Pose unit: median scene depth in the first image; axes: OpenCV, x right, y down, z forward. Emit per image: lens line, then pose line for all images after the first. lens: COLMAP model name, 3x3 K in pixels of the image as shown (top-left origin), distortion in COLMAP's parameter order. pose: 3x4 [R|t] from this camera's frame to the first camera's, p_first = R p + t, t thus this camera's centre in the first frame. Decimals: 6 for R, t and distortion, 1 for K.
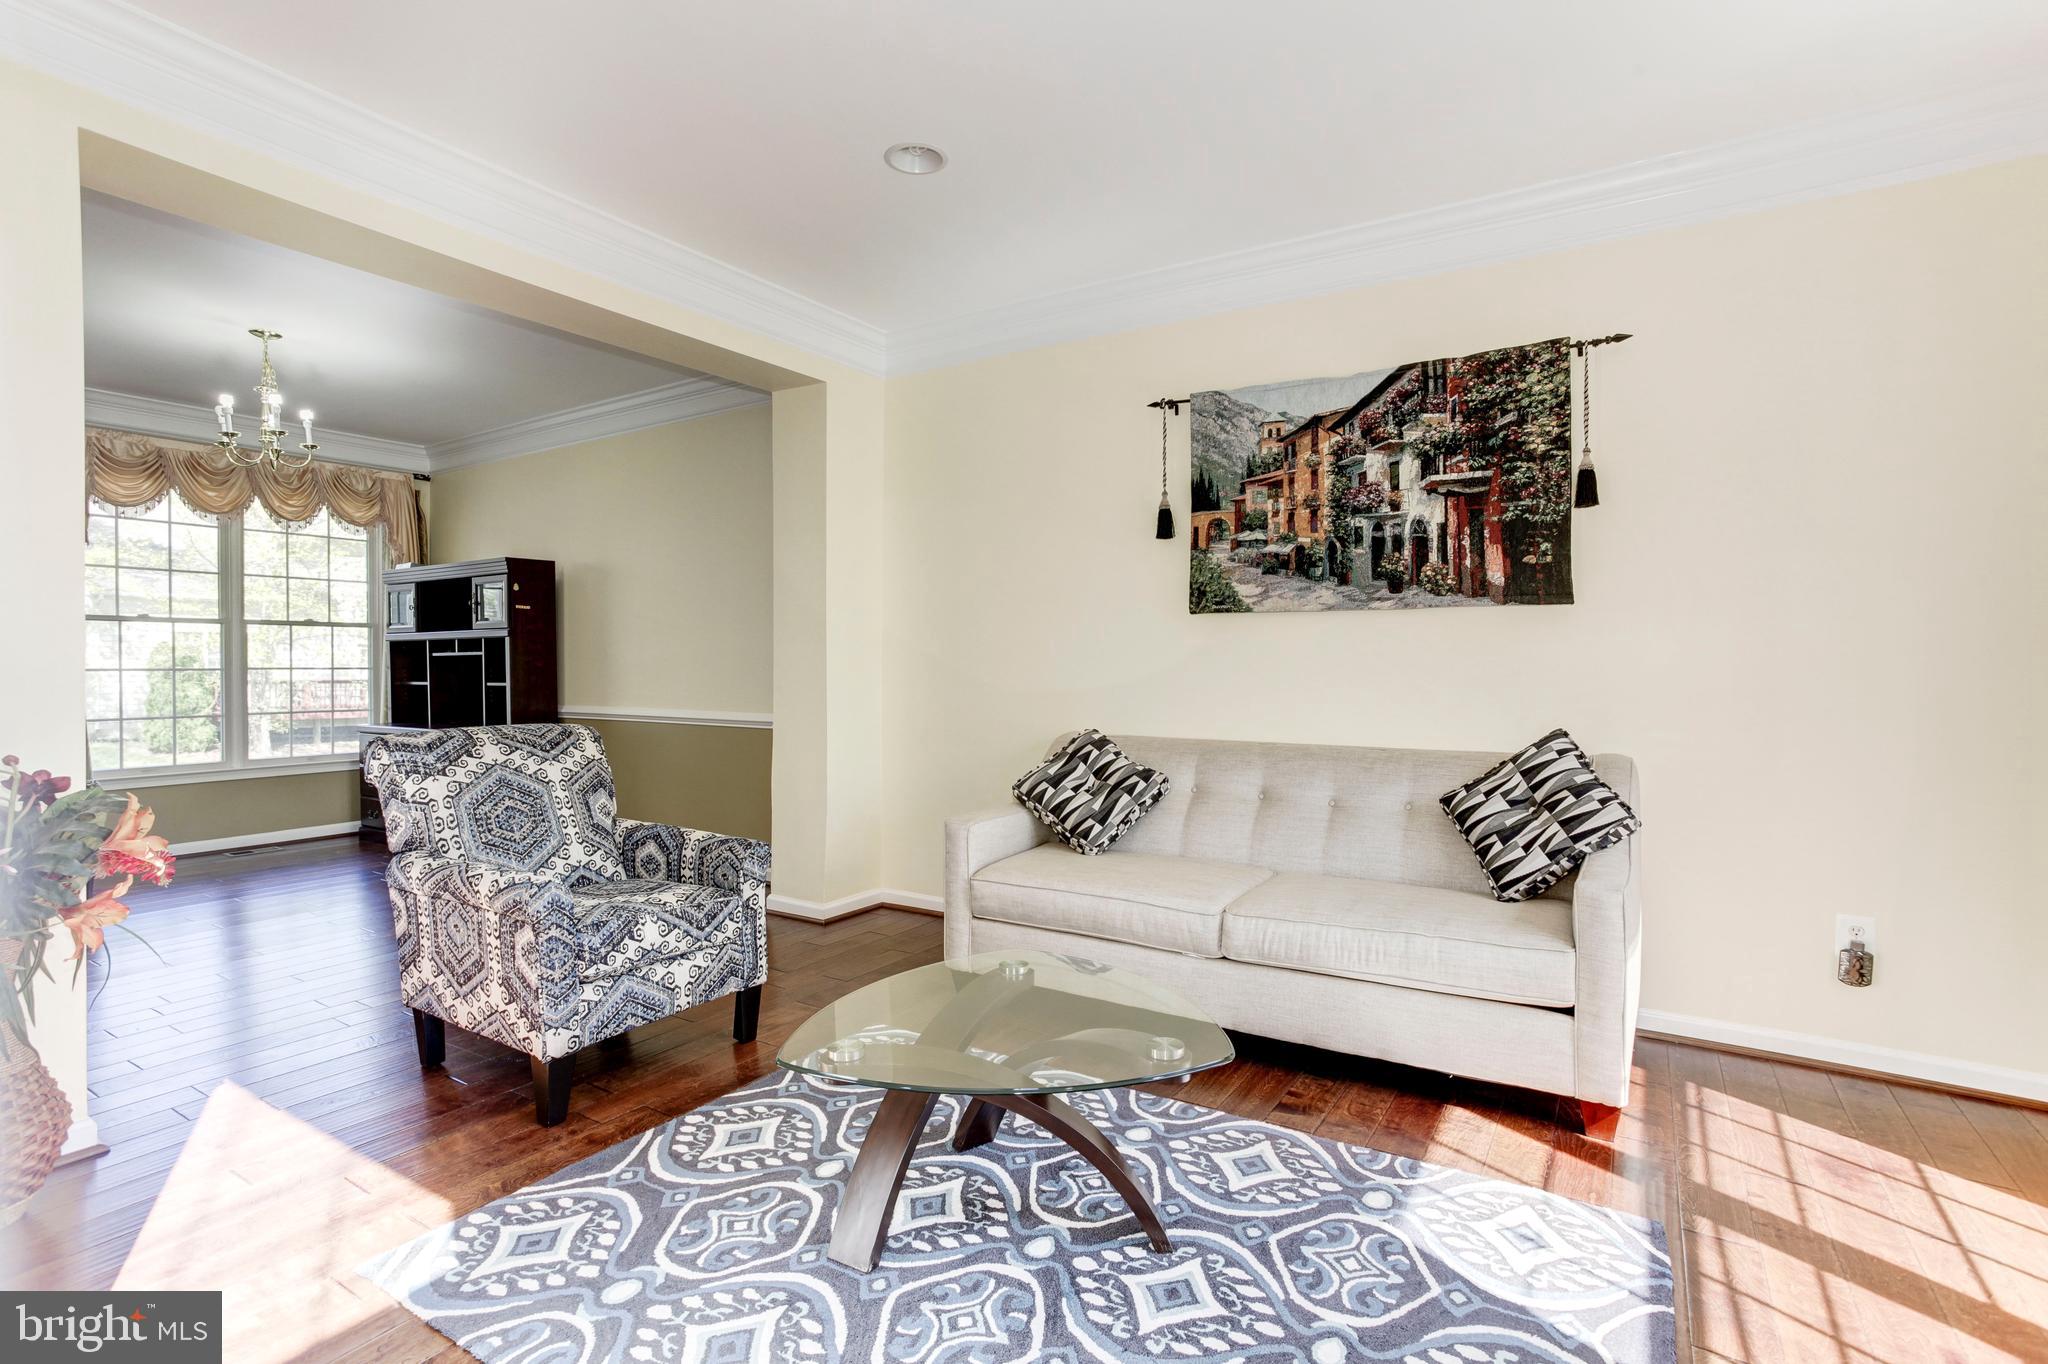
lens RADIAL K [[974.5, 0, 1008.6], [0, 974.5, 664.2], [0, 0, 1]] dist [-0.067762, 0.024415]
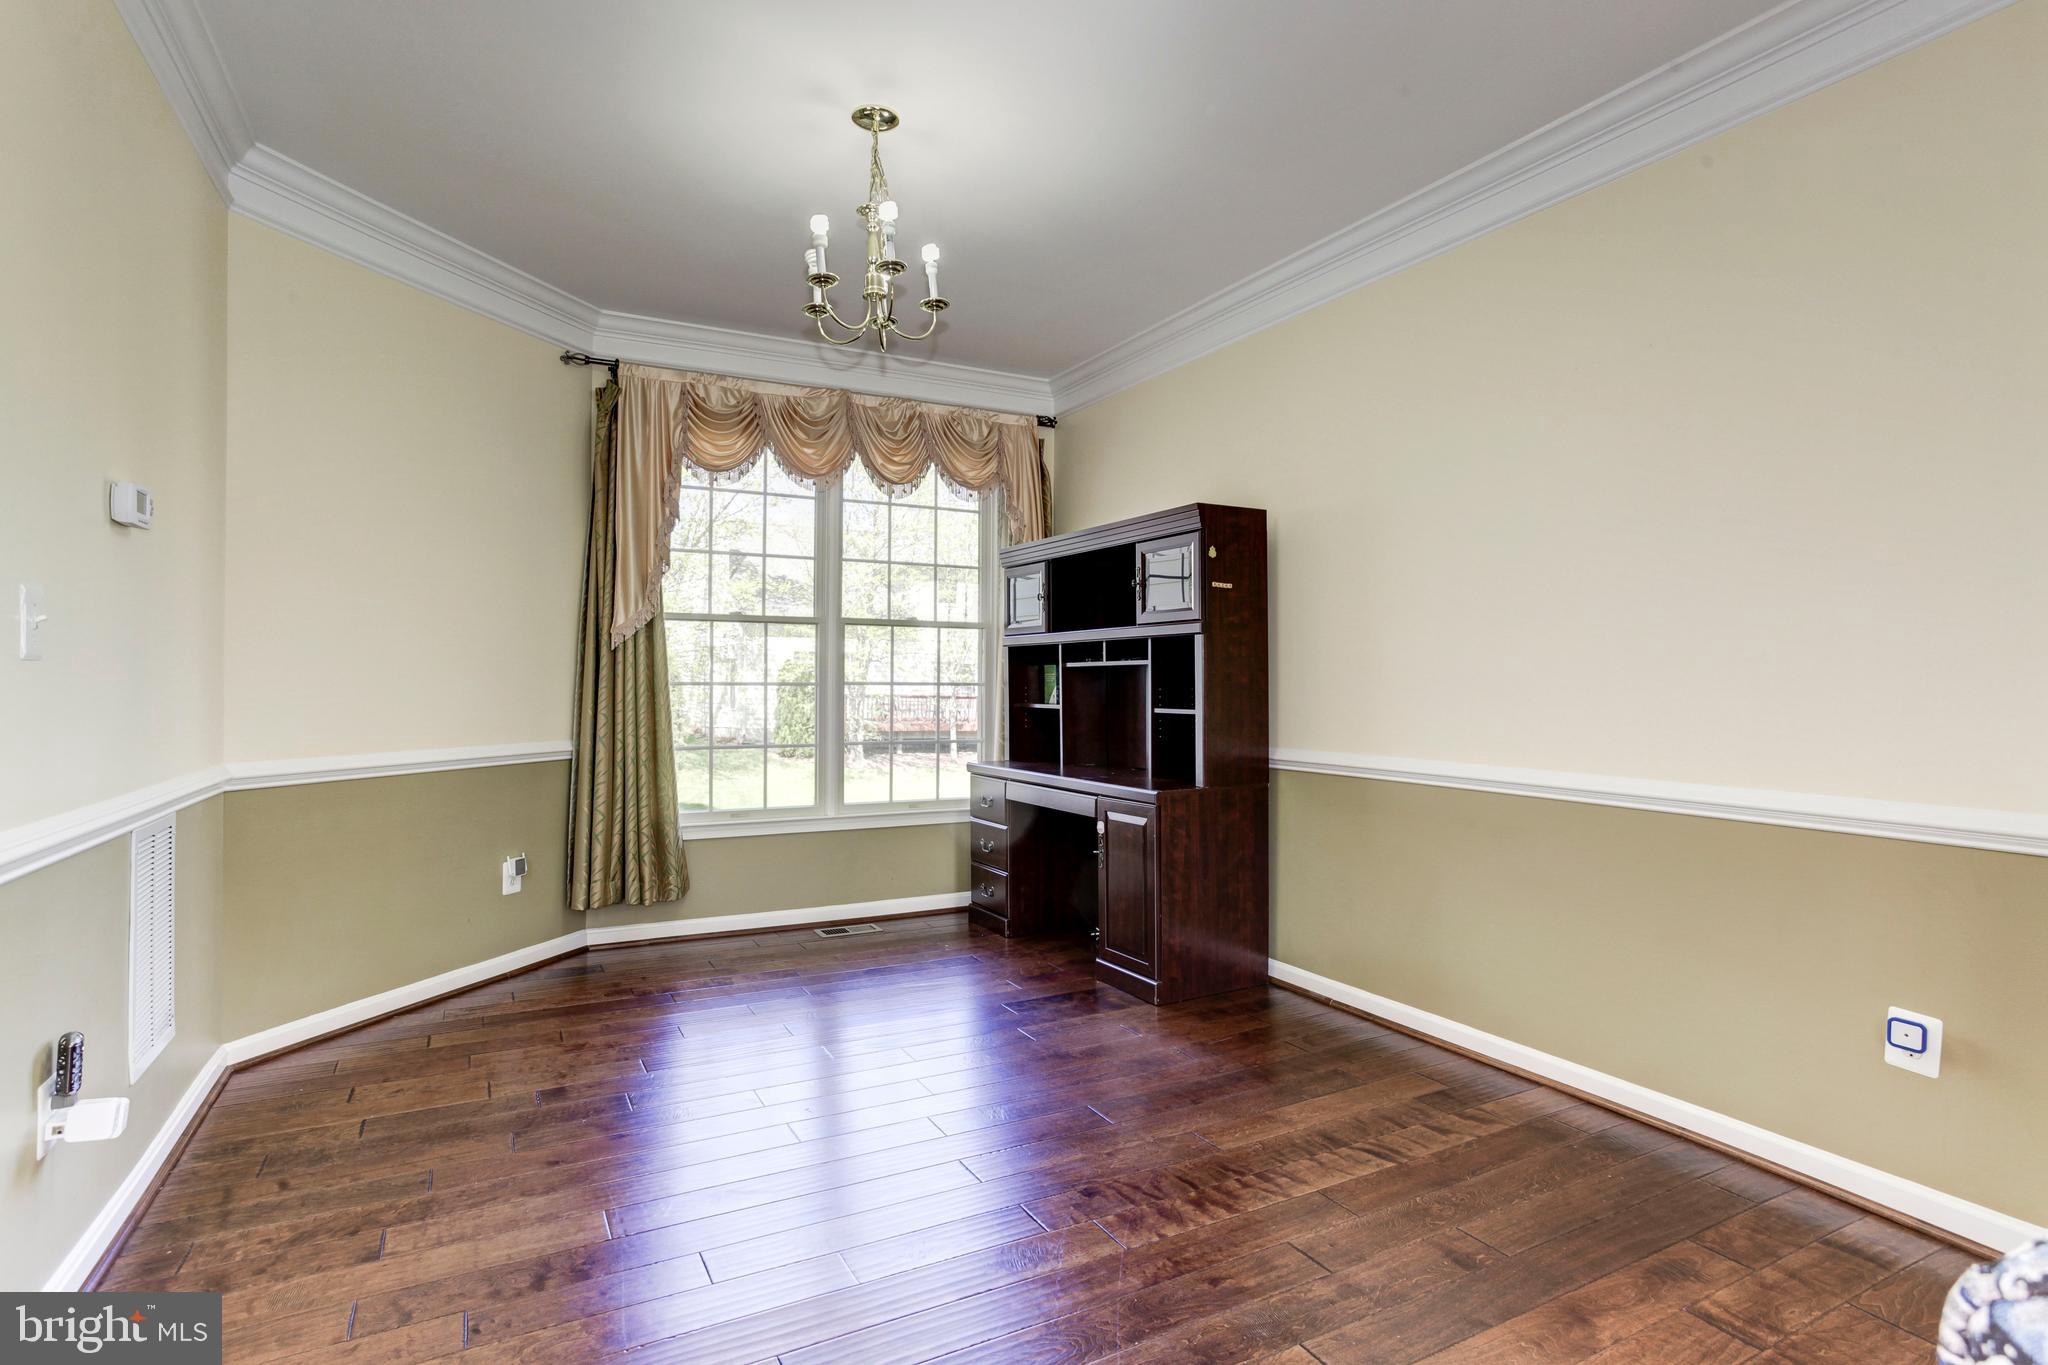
lens RADIAL K [[1029.4, 0, 990.6], [0, 1029.4, 670.3], [0, 0, 1]] dist [-0.098281, 0.032858]
pose [[0.857559, 0.003884, -0.514371, -0.522942], [-0.011892, 0.999854, -0.012276, 0.006915], [0.514248, 0.016644, 0.857480, 0.650612]]
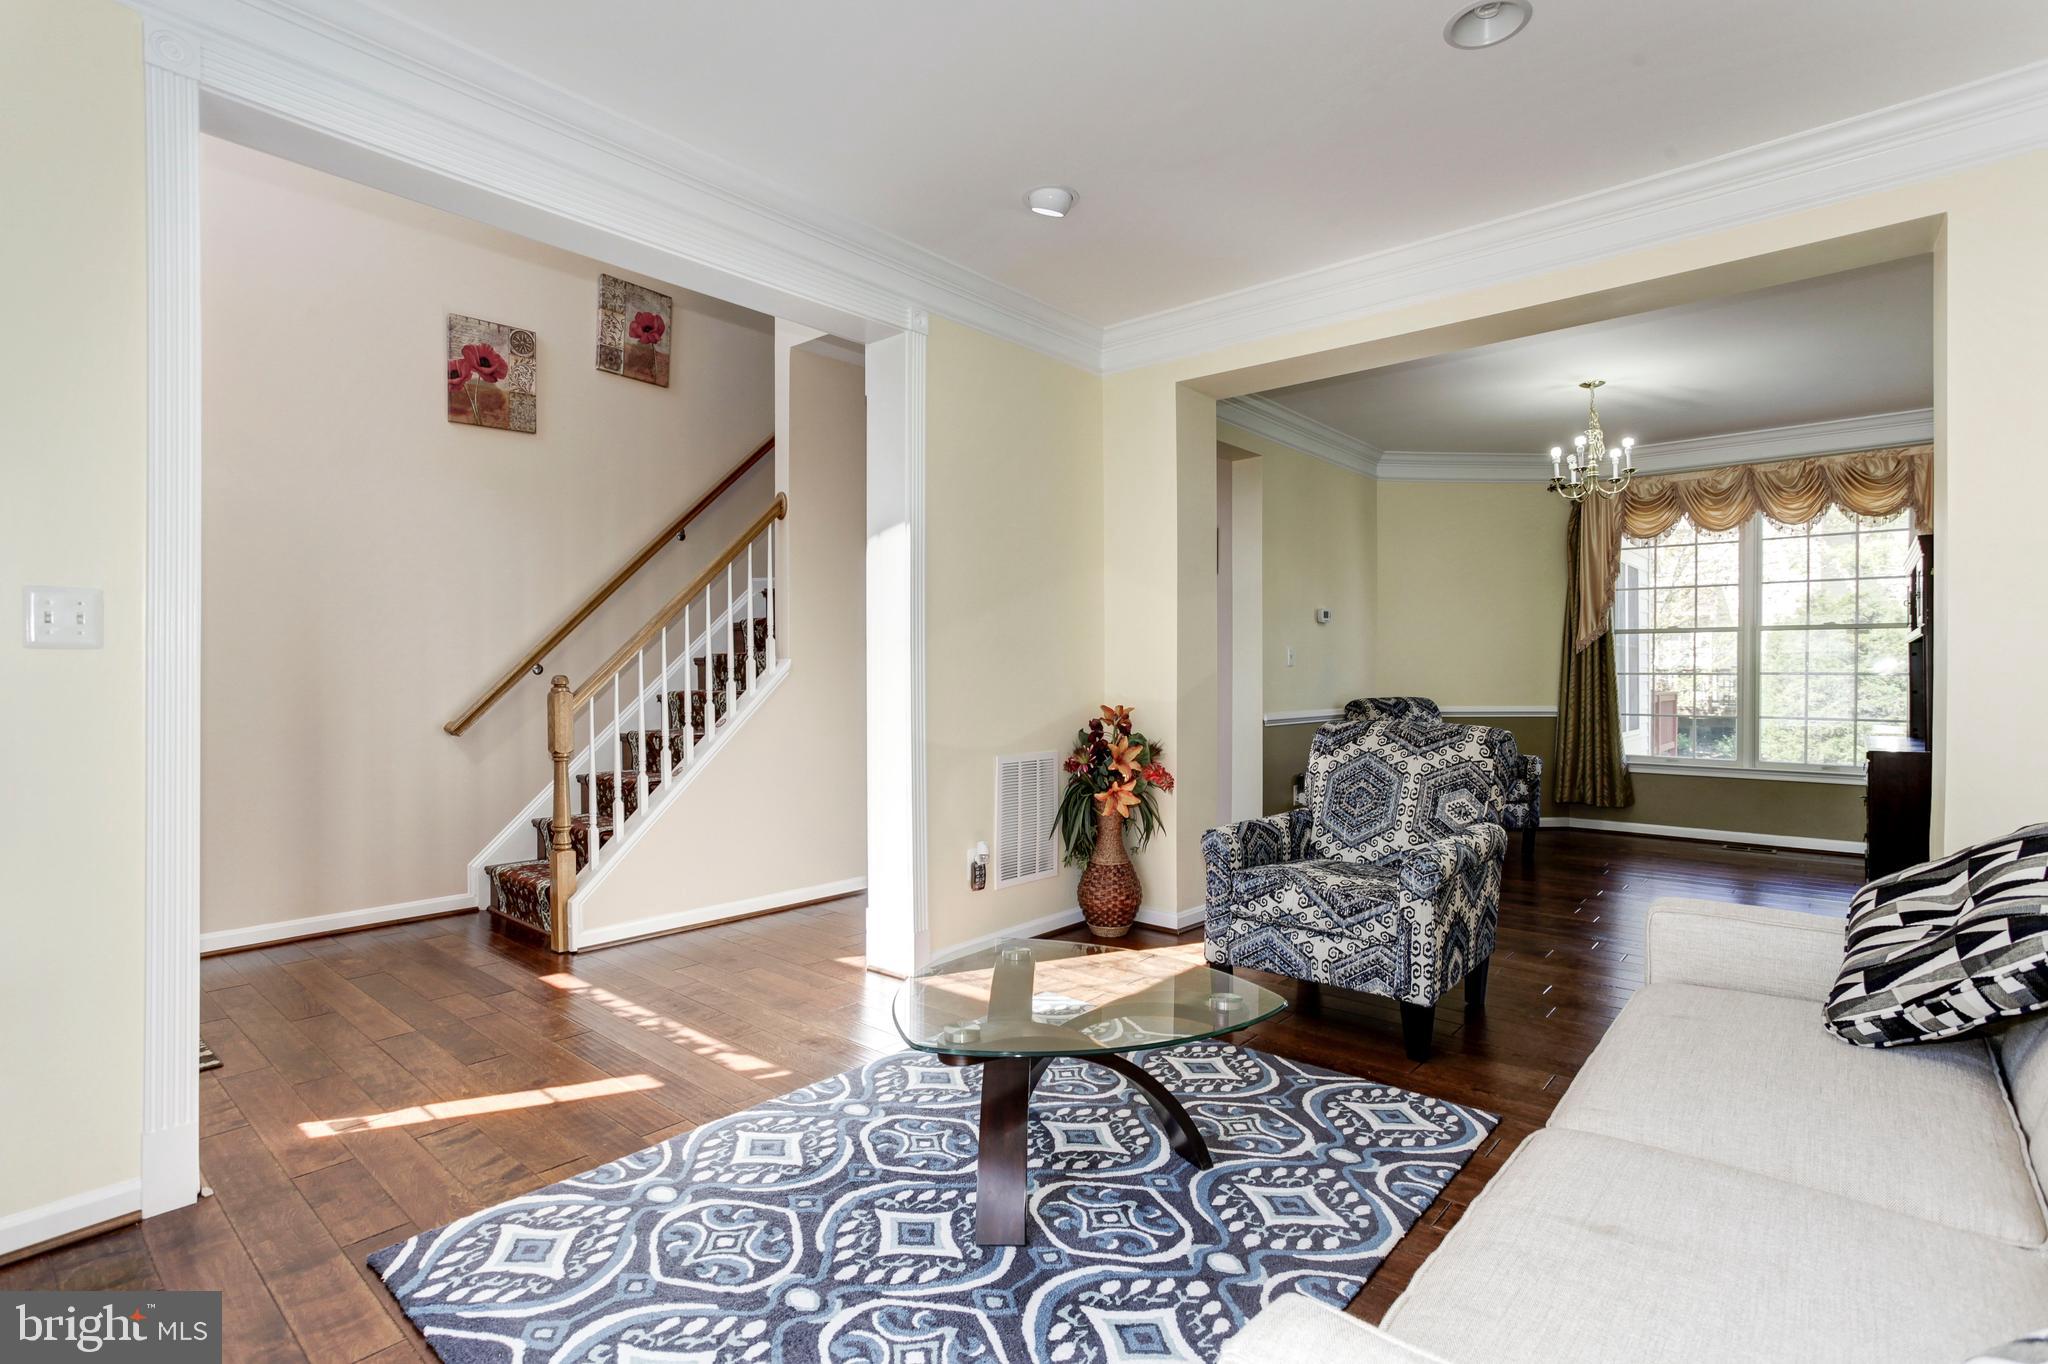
lens RADIAL K [[984.2, 0, 1032.6], [0, 984.2, 647.2], [0, 0, 1]] dist [-0.051361, -0.000309]
pose [[-0.131149, -0.020329, -0.991154, 0.617060], [0.000920, 0.999787, -0.020628, -0.002500], [0.991362, -0.003617, -0.131102, 0.611394]]
